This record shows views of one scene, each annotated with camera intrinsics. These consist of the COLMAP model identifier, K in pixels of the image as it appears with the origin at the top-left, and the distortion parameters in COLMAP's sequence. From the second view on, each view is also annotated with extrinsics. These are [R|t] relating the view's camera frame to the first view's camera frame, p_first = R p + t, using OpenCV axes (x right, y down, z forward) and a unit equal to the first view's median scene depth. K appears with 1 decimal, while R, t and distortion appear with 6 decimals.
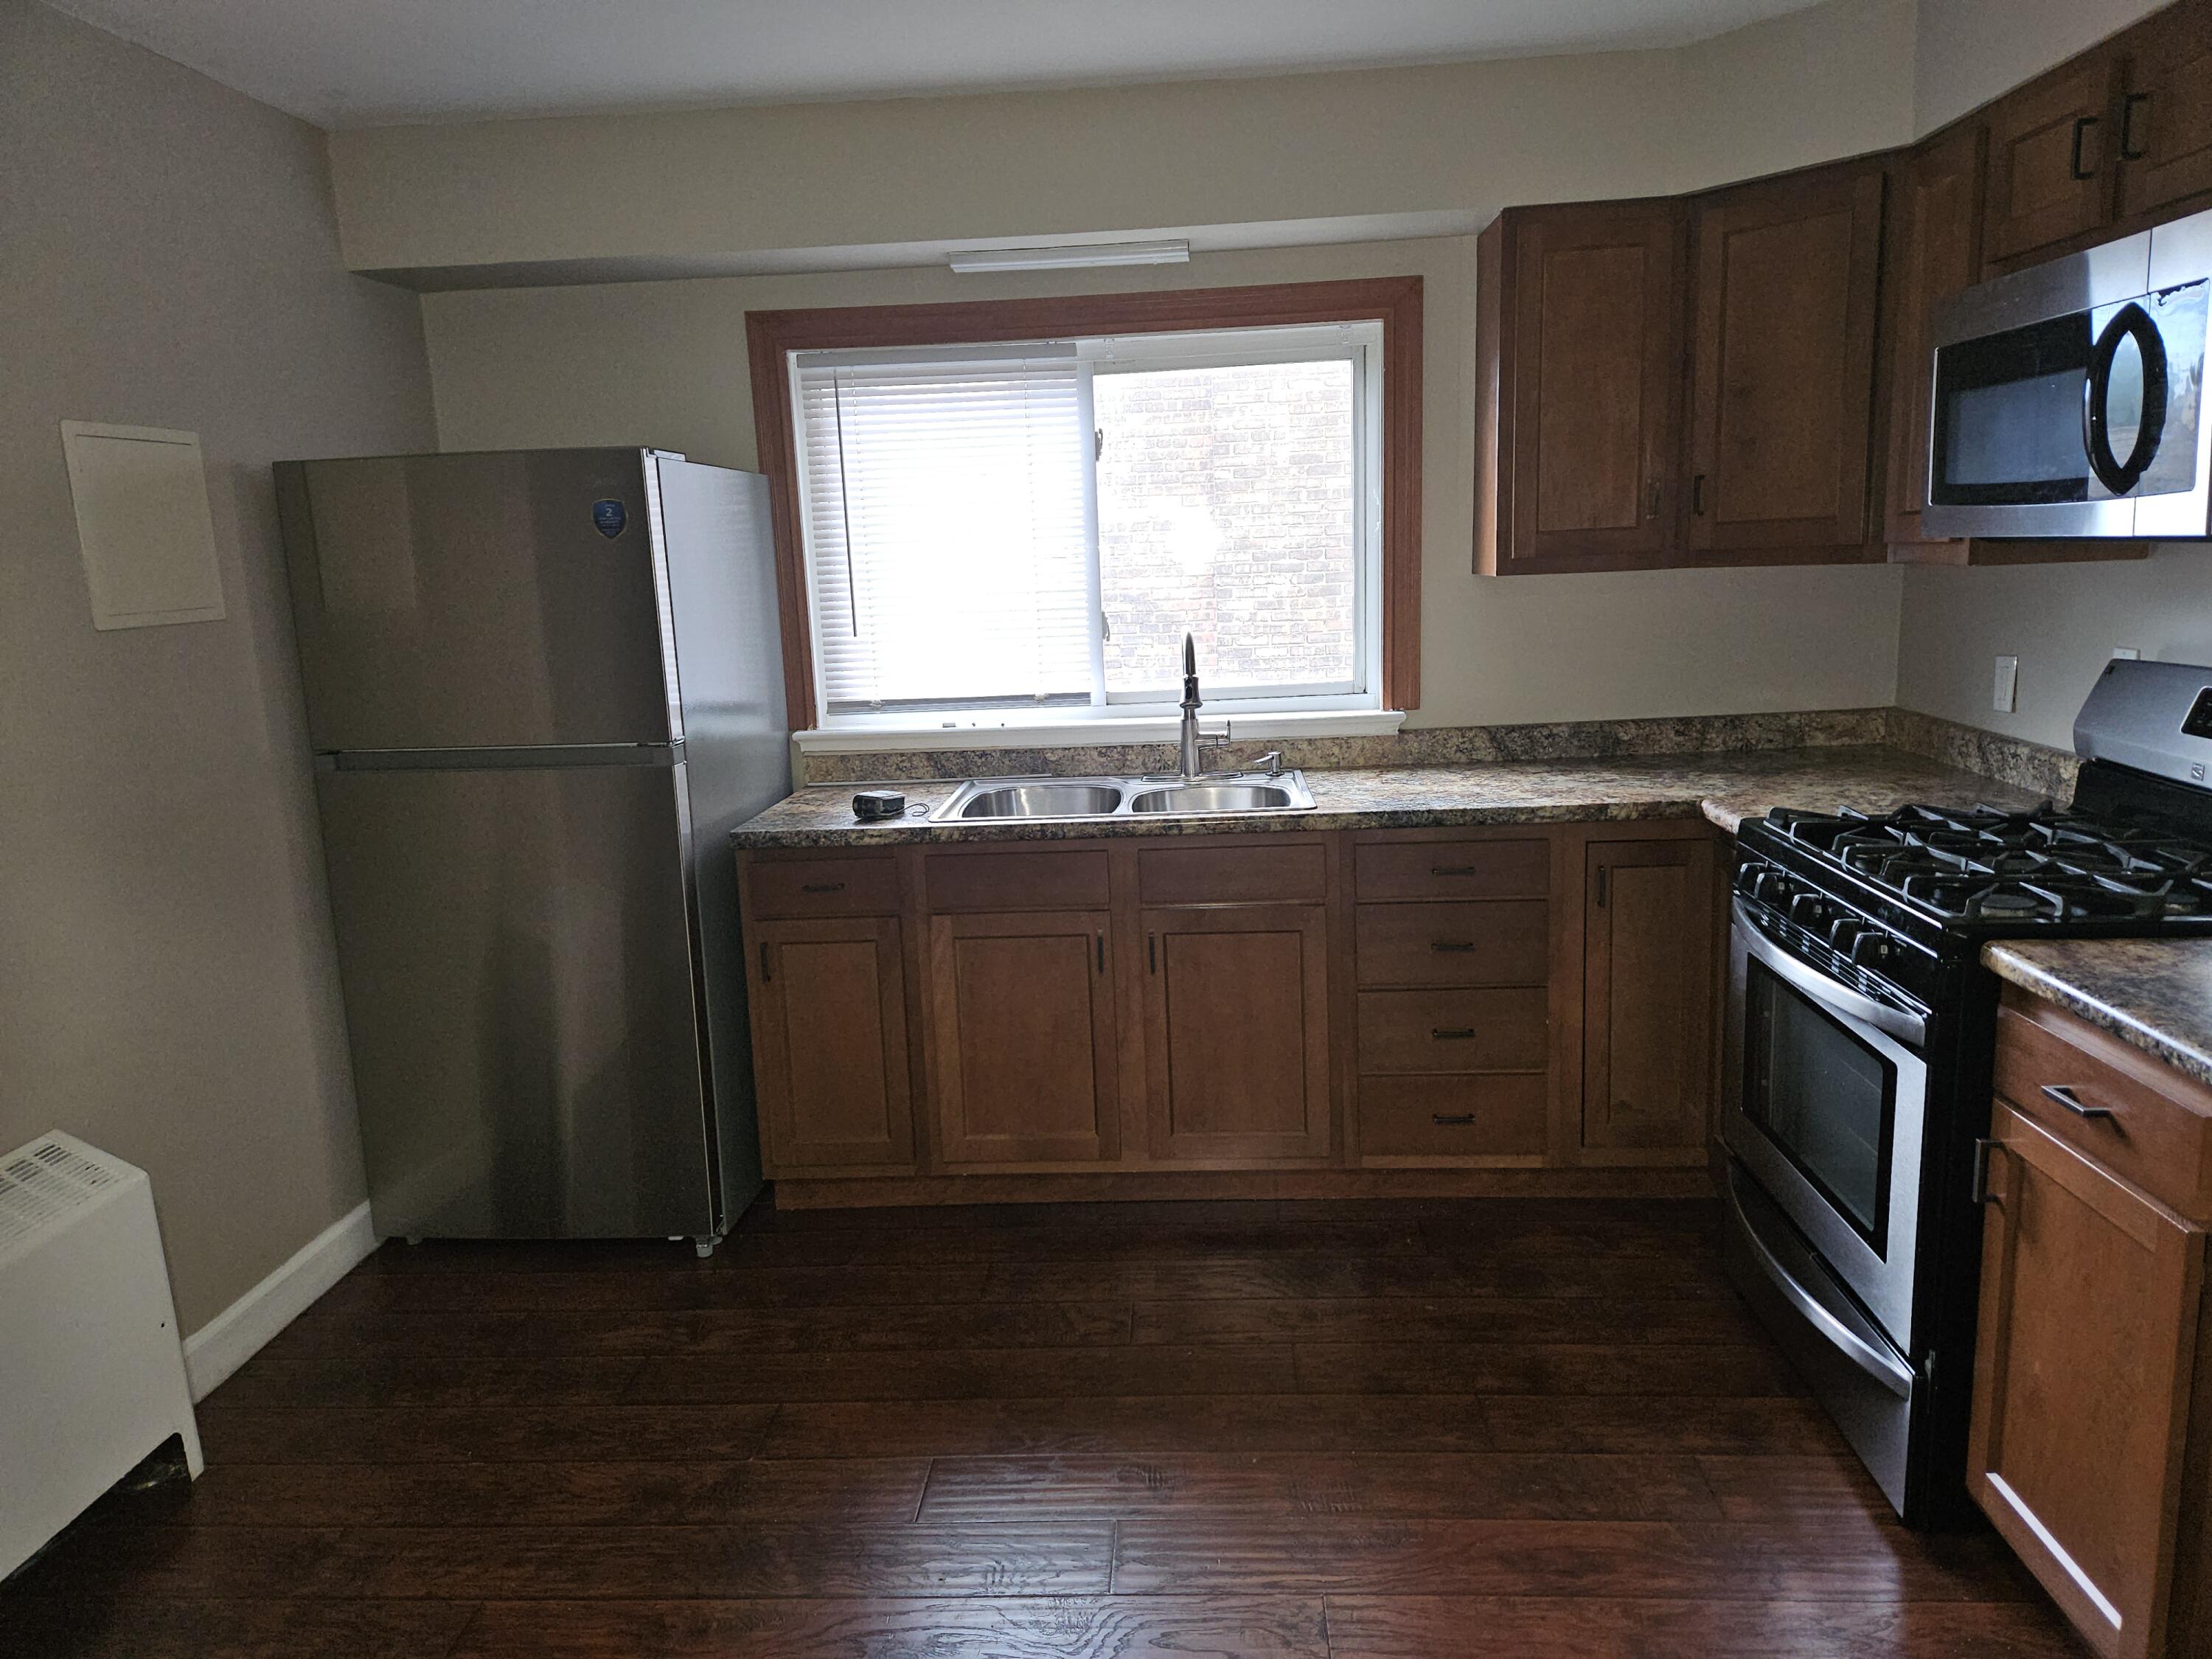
lens RADIAL K [[1477.6, 0, 1106.6], [0, 1477.6, 820.2], [0, 0, 1]] dist [0.089252, -0.070157]
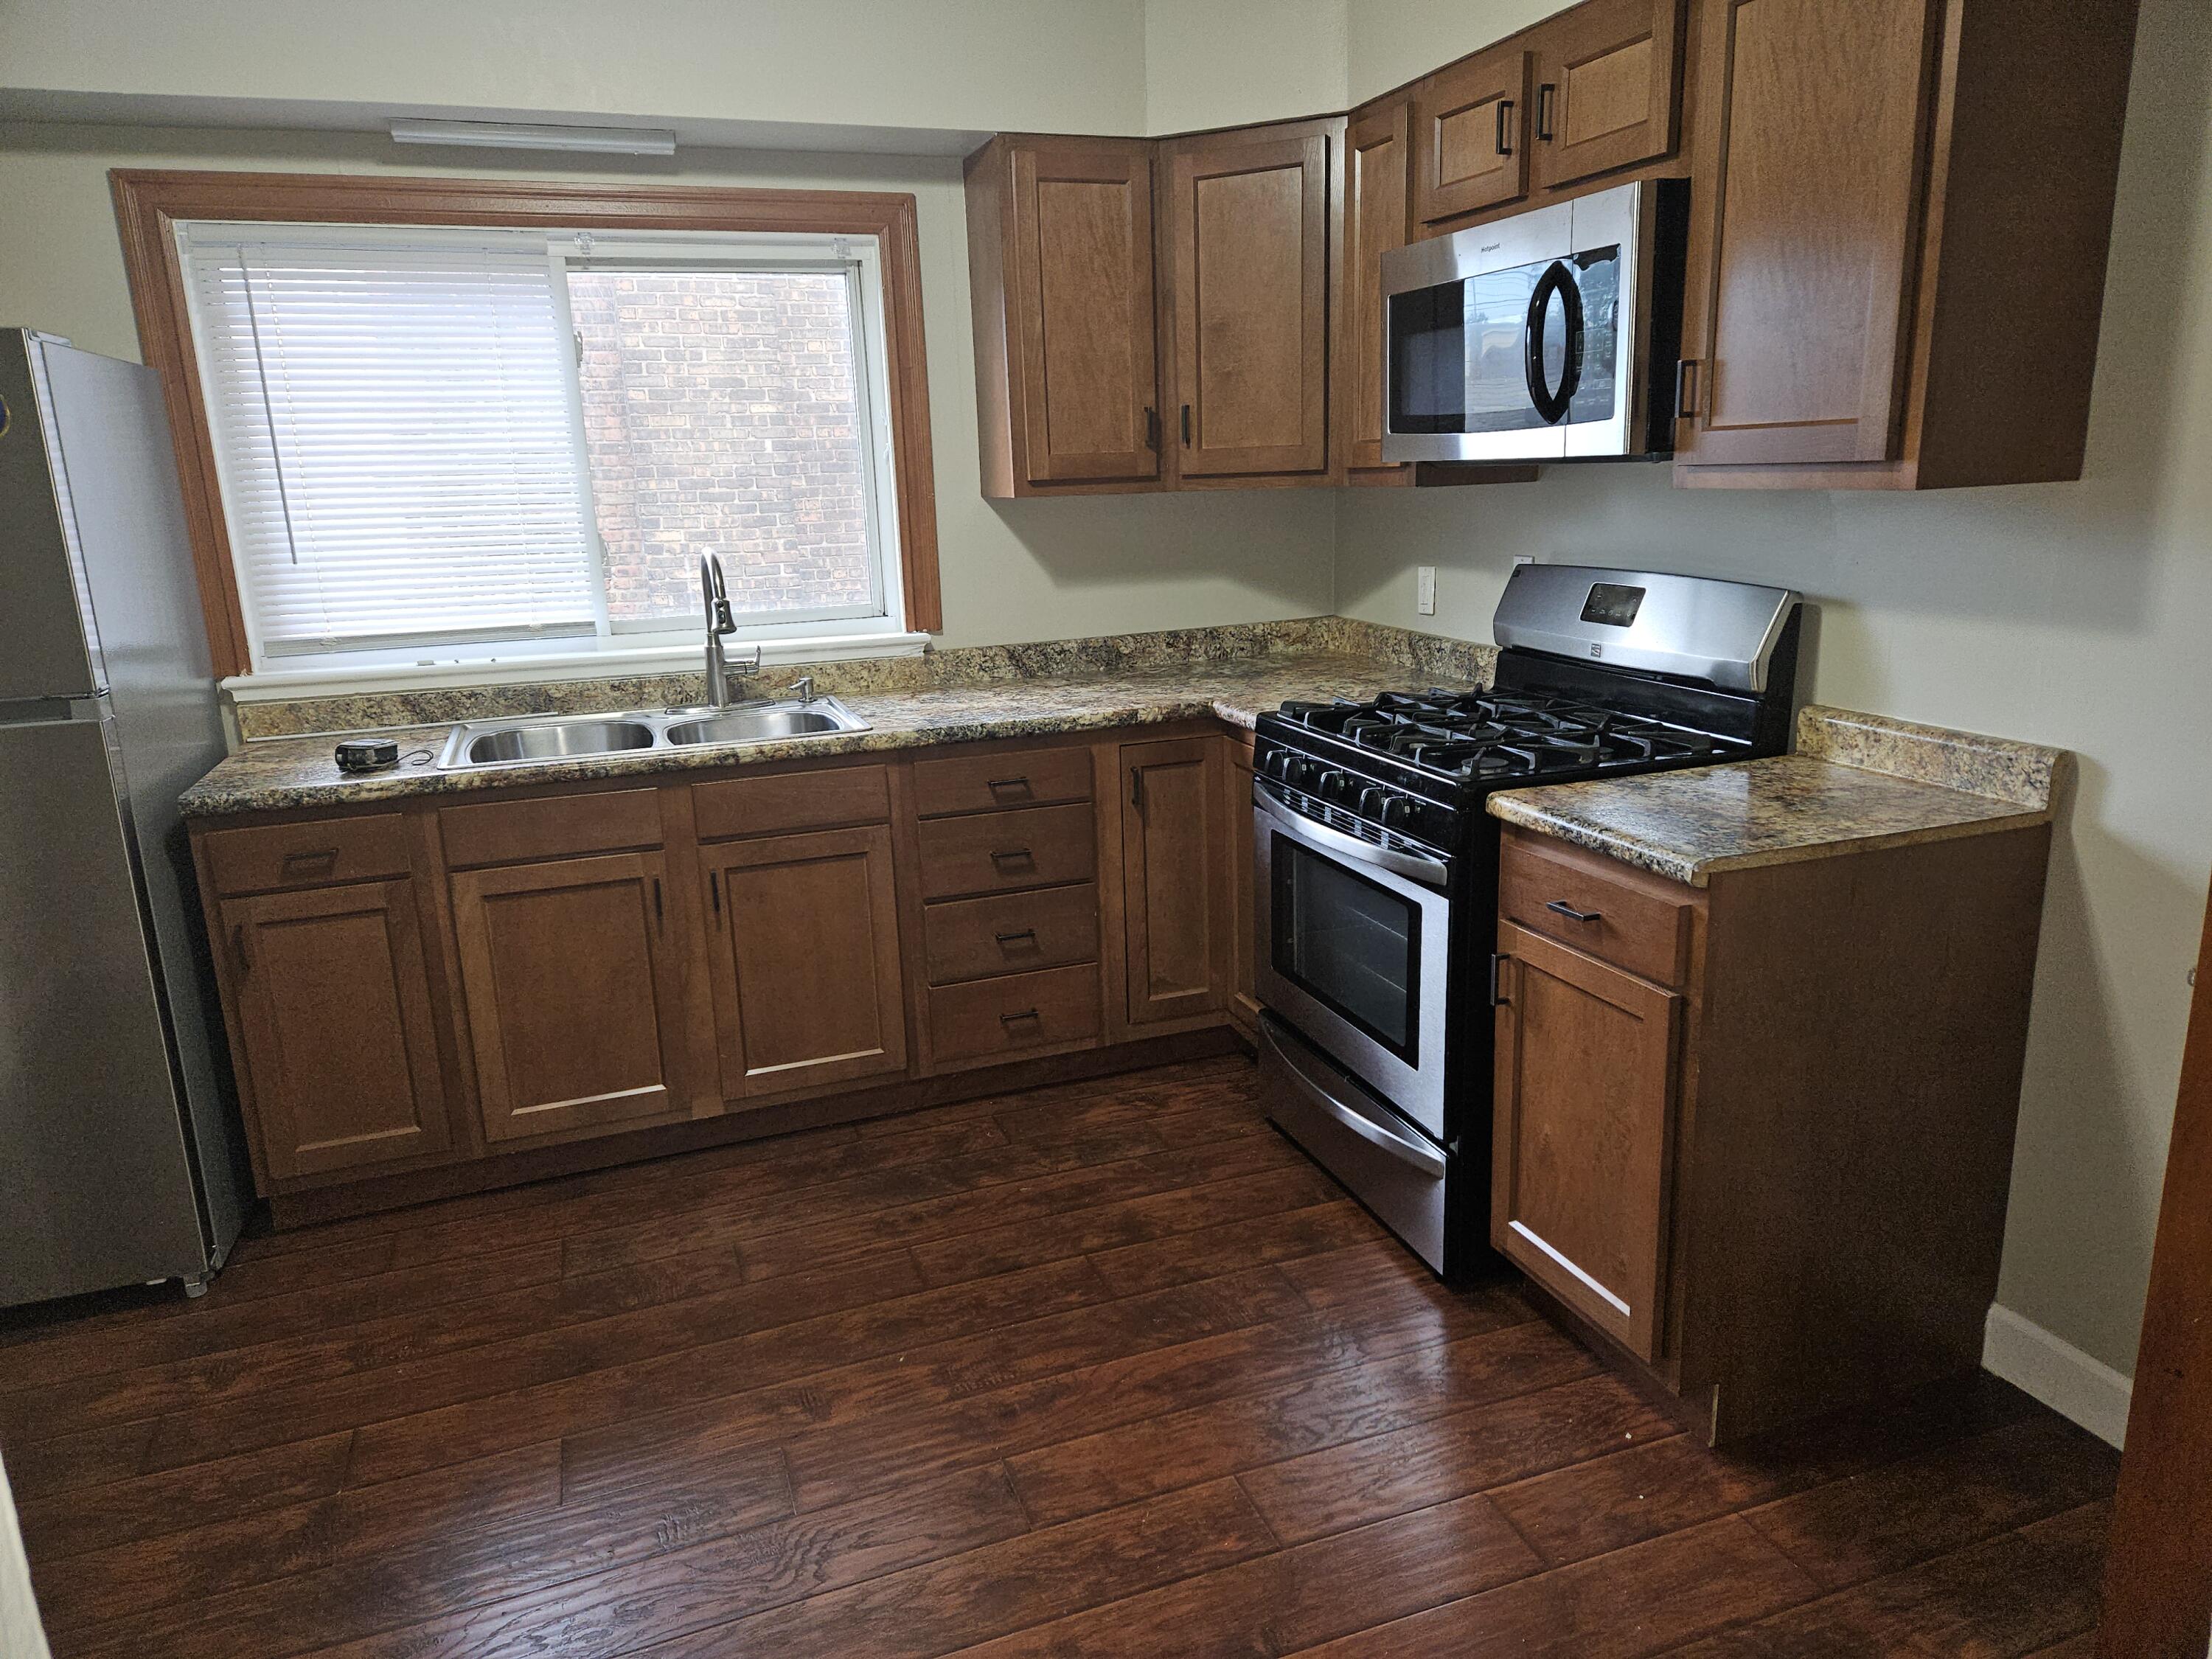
lens RADIAL K [[1478.4, 0, 1106.0], [0, 1478.4, 829.5], [0, 0, 1]] dist [0.132010, -0.137452]
pose [[0.919037, -0.085858, 0.384707, -0.112386], [0.068267, 0.995910, 0.059180, 0.011462], [-0.388215, -0.028125, 0.921139, 0.006340]]
